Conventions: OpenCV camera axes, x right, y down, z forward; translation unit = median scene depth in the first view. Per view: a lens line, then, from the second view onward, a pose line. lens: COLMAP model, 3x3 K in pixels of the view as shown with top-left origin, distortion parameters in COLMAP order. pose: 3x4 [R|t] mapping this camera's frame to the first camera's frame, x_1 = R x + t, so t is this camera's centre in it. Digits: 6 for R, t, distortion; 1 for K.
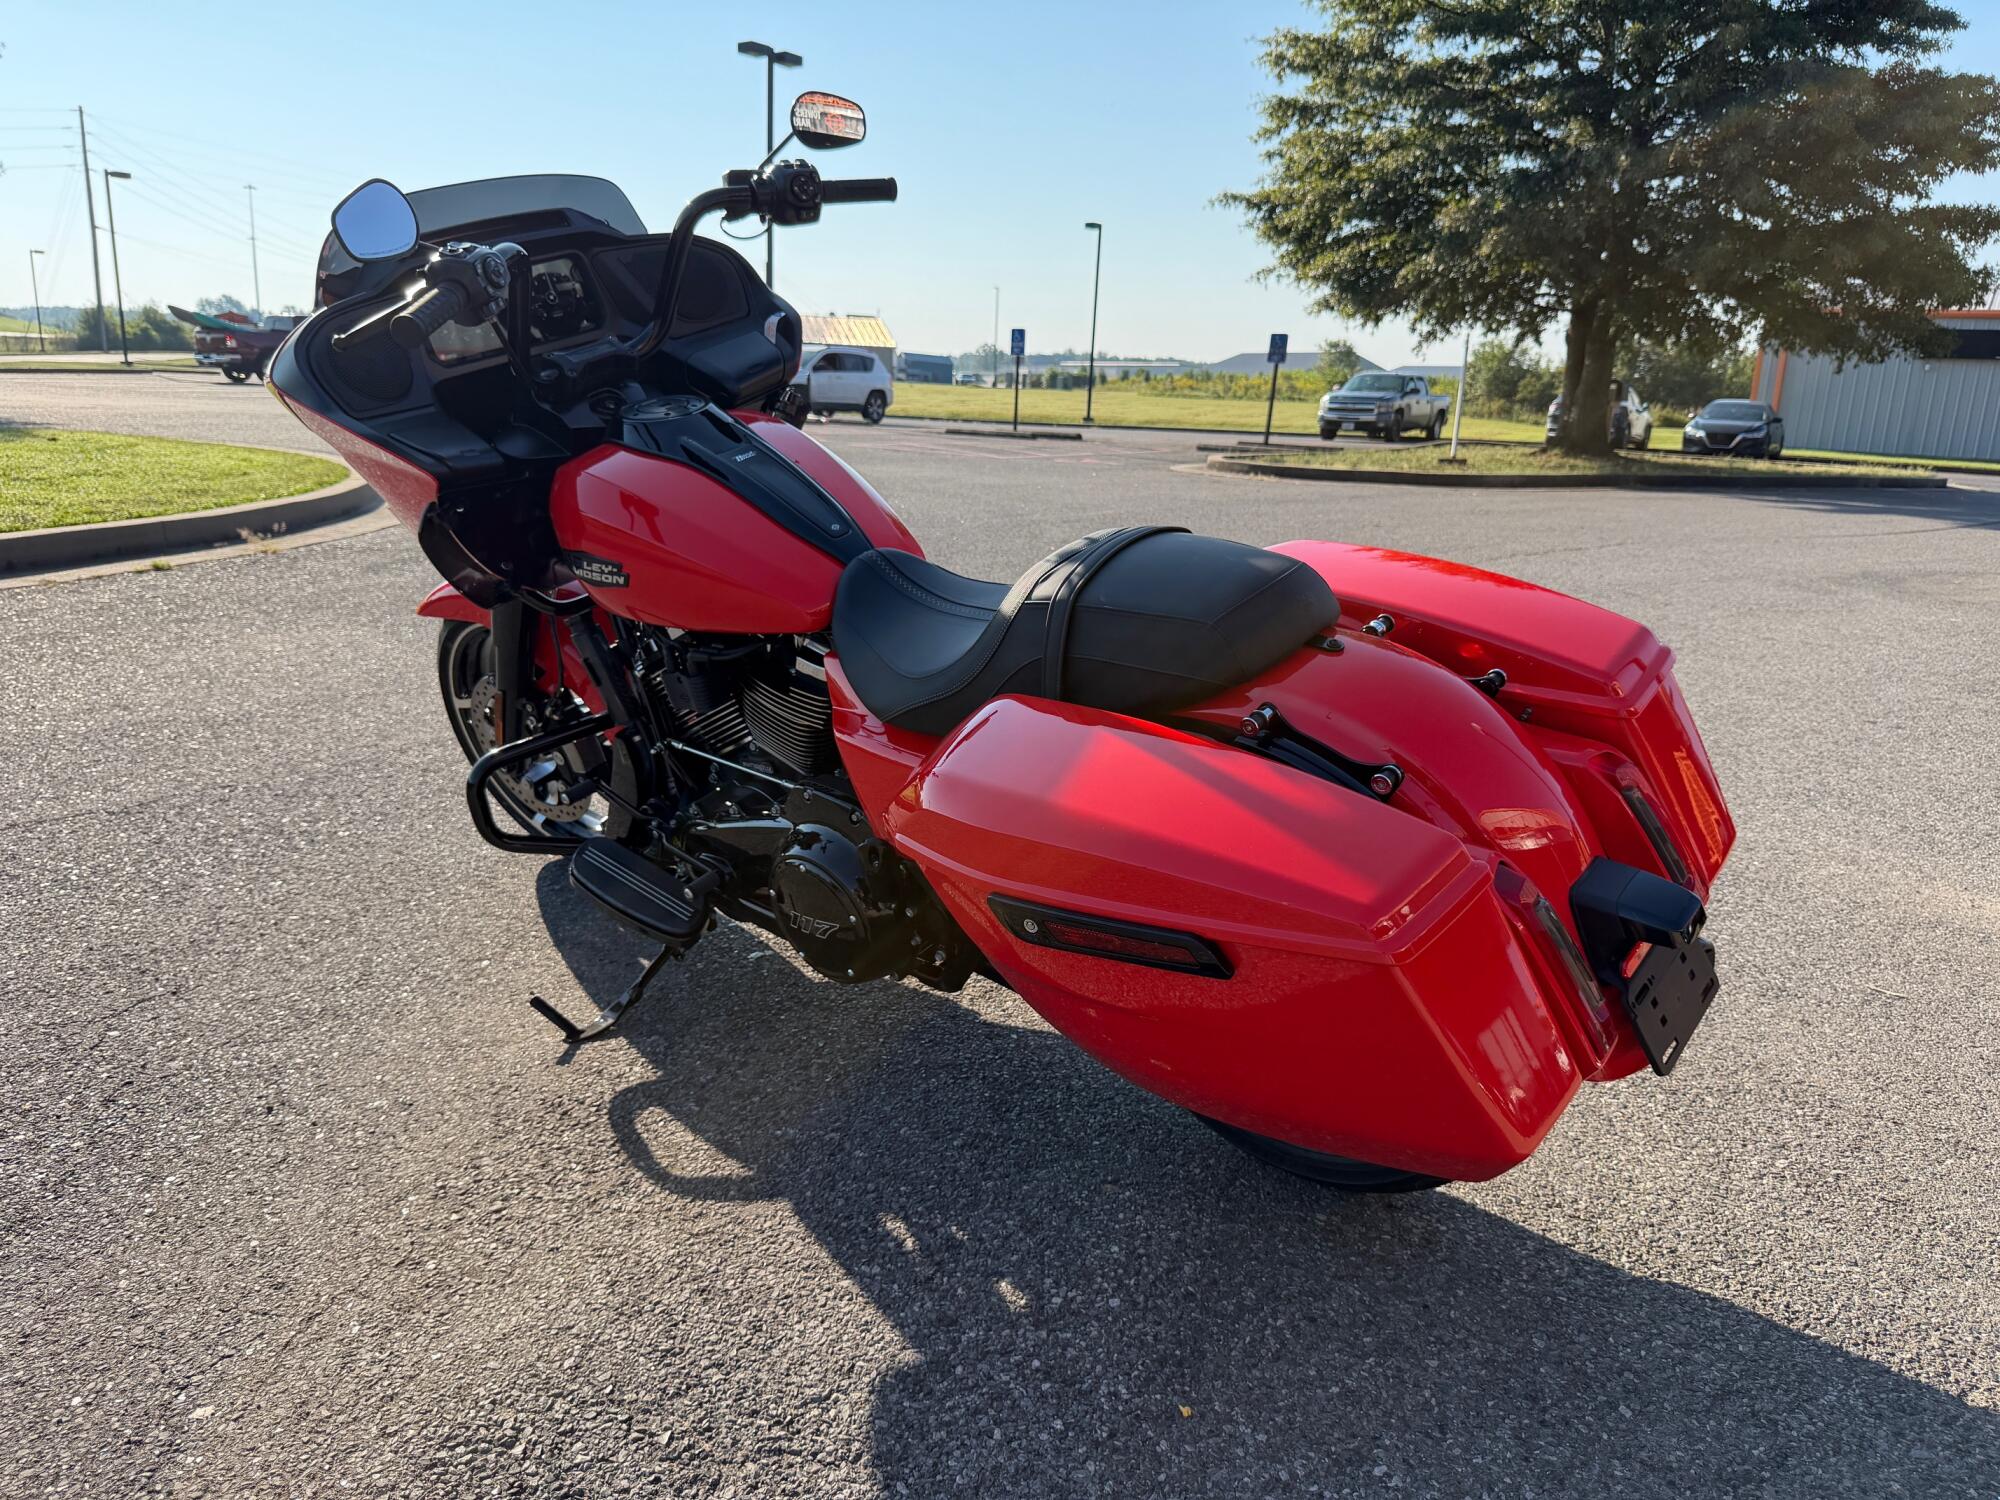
lens RADIAL K [[1419.4, 0, 995.7], [0, 1419.4, 783.1], [0, 0, 1]] dist [-0.053763, 0.004632]
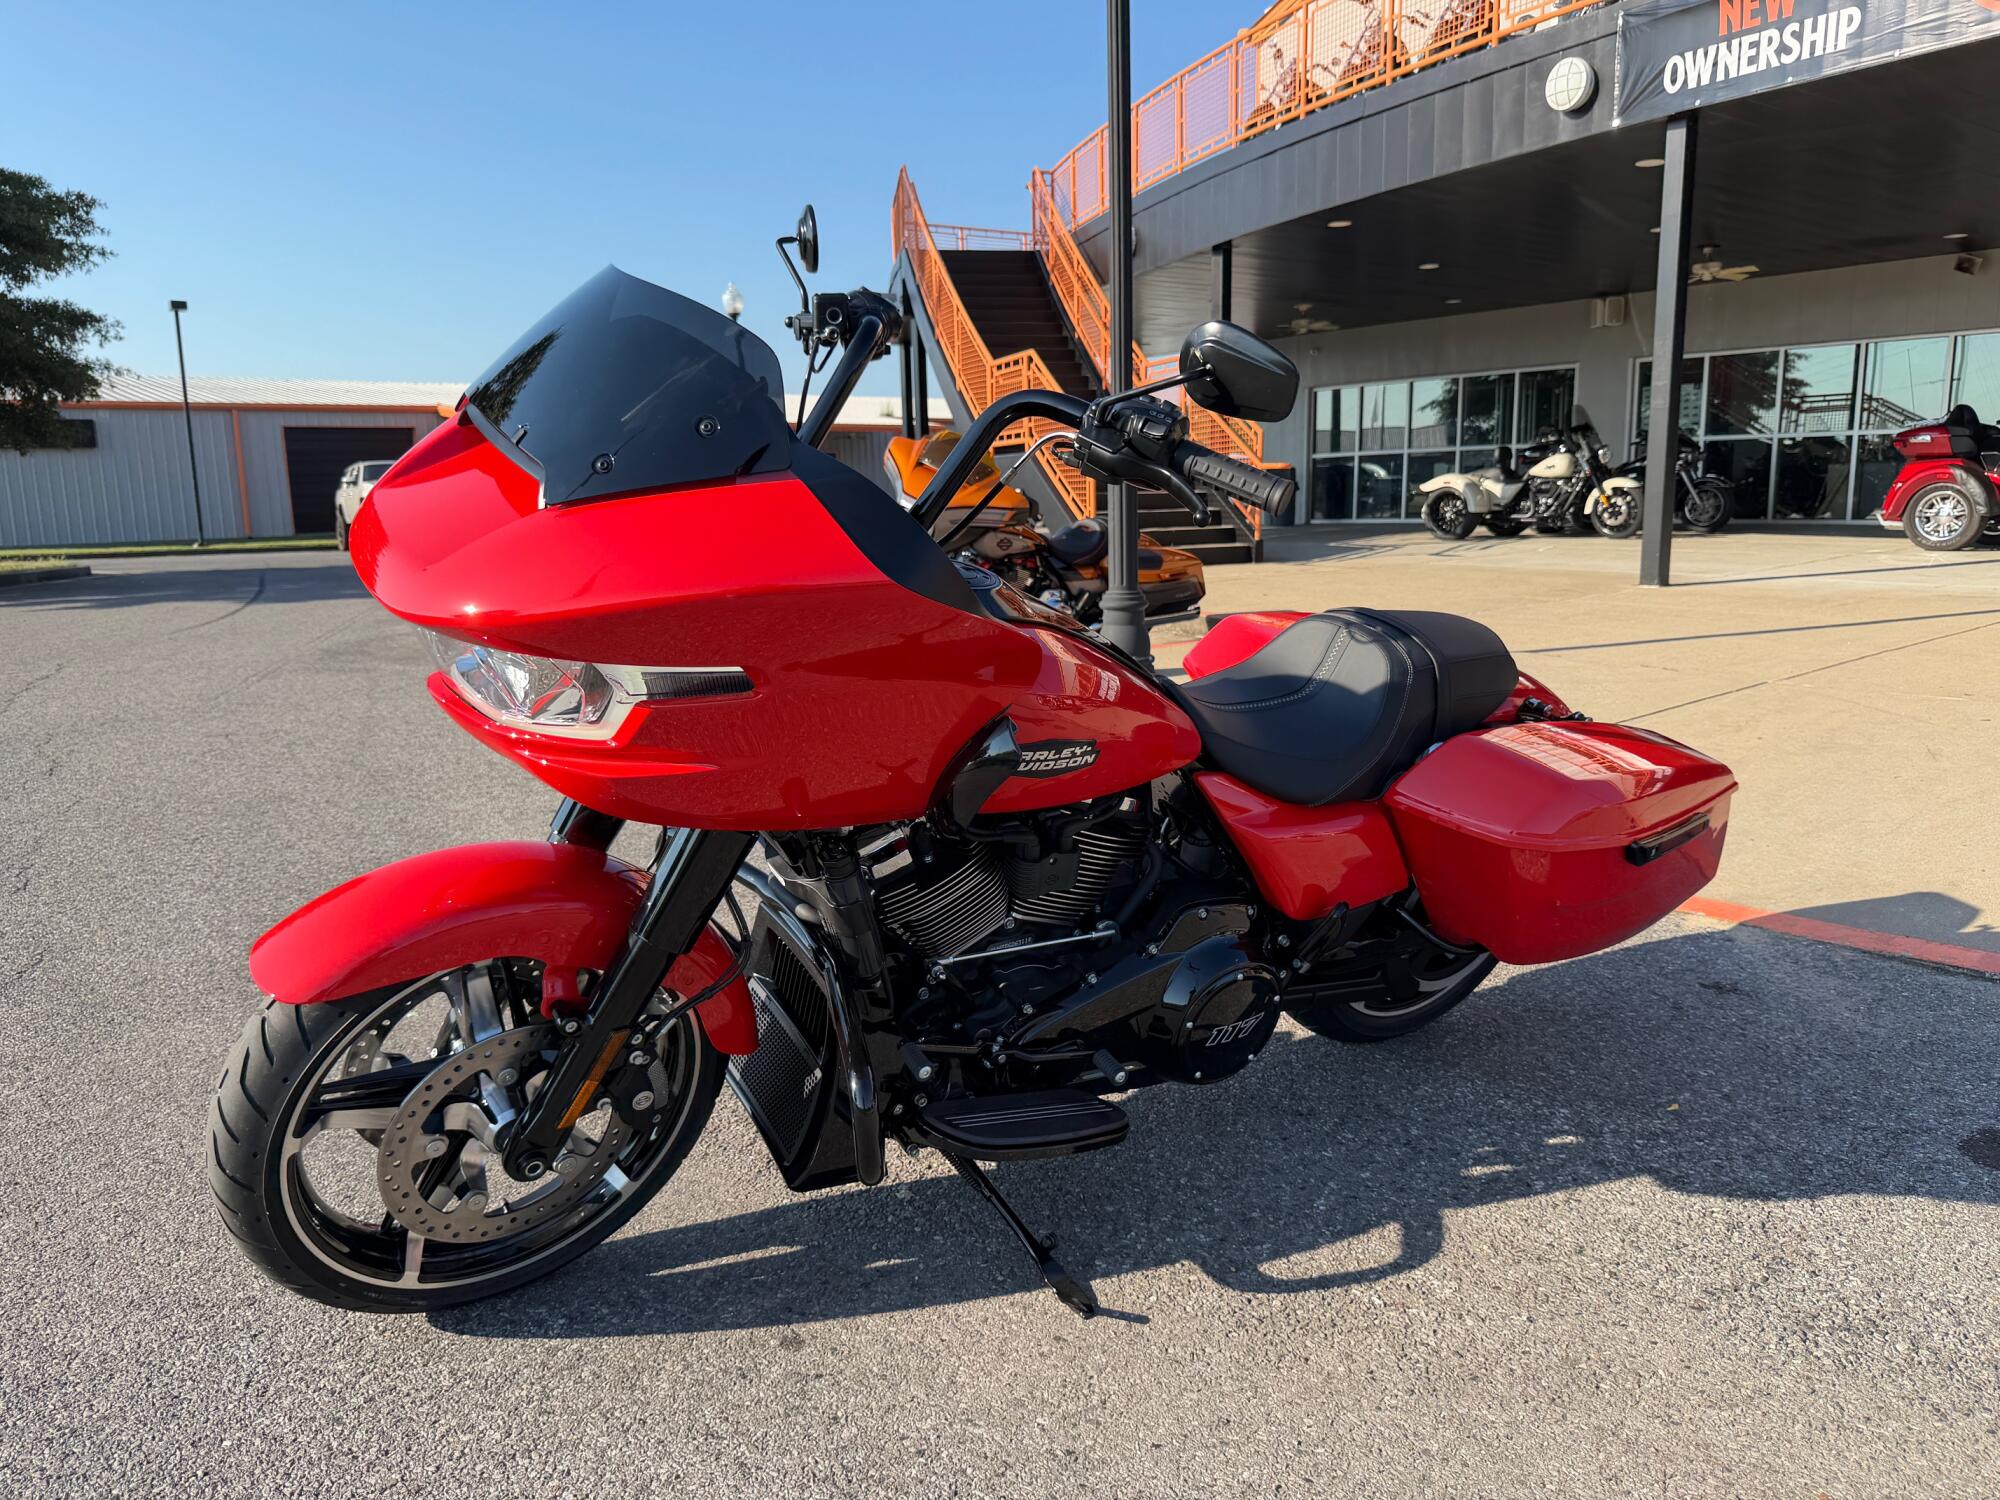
lens RADIAL K [[1399.4, 0, 1000.0], [0, 1399.4, 750.0], [0, 0, 1]] dist [0.028258, -0.060744]
pose [[0.301395, -0.197420, 0.932838, -0.103273], [0.274648, 0.954842, 0.113340, -0.024651], [-0.913088, 0.222042, 0.342005, 0.068895]]
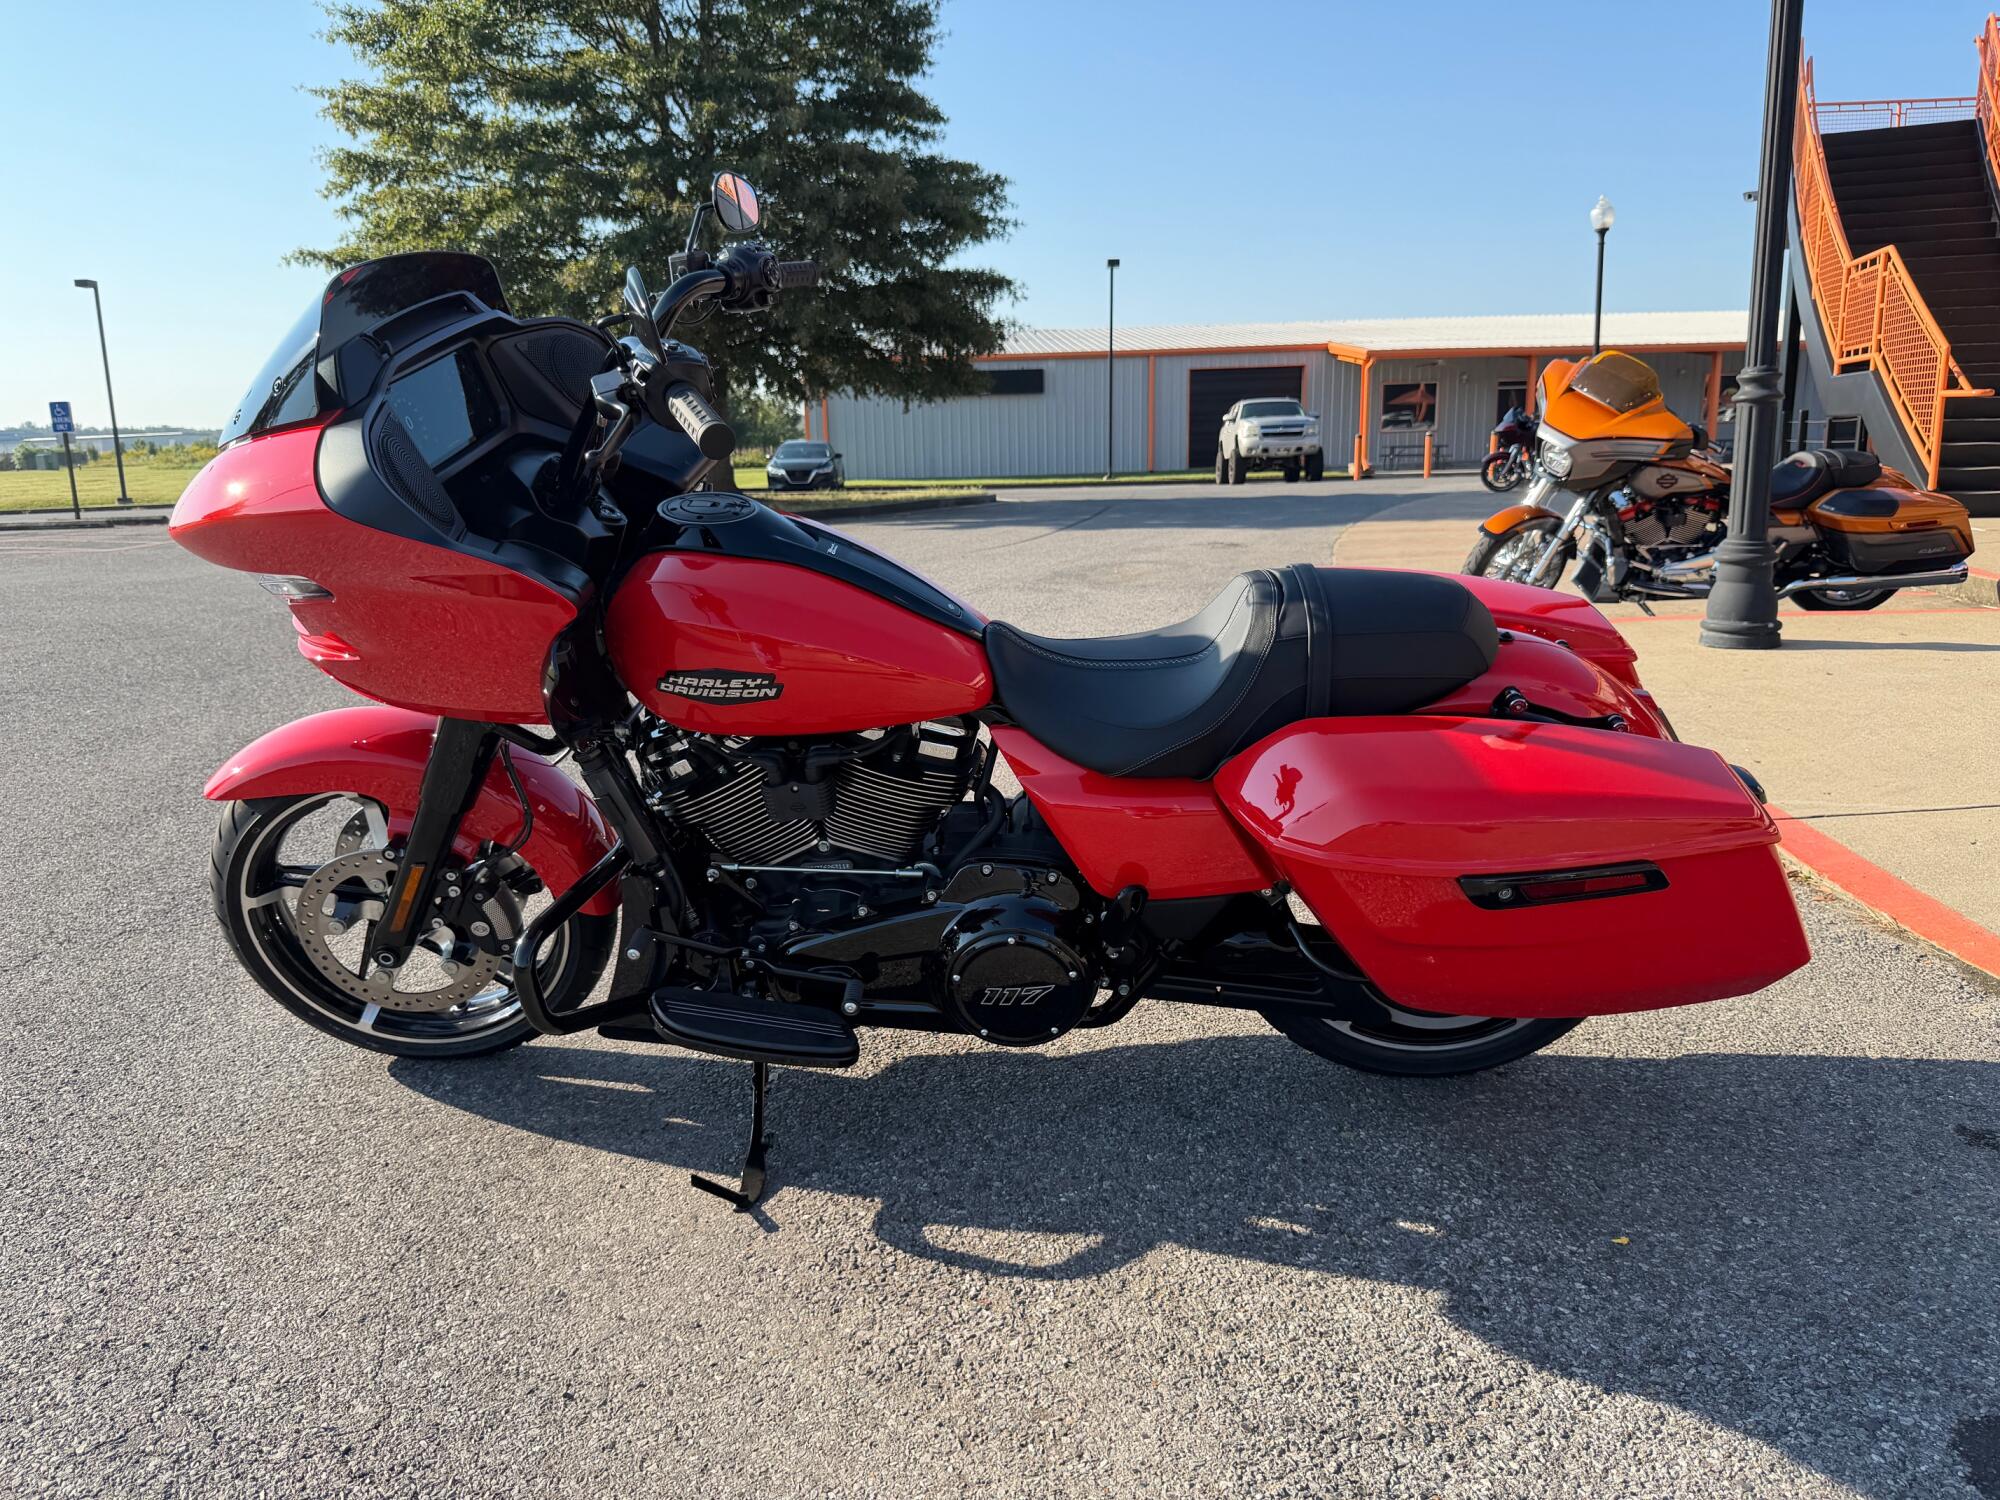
lens RADIAL K [[1390.2, 0, 980.2], [0, 1390.2, 772.3], [0, 0, 1]] dist [0.036517, -0.089121]
pose [[0.806523, -0.176244, 0.564322, -0.063256], [0.199697, 0.979642, 0.020549, -0.007676], [-0.556455, 0.096120, 0.825299, 0.015367]]
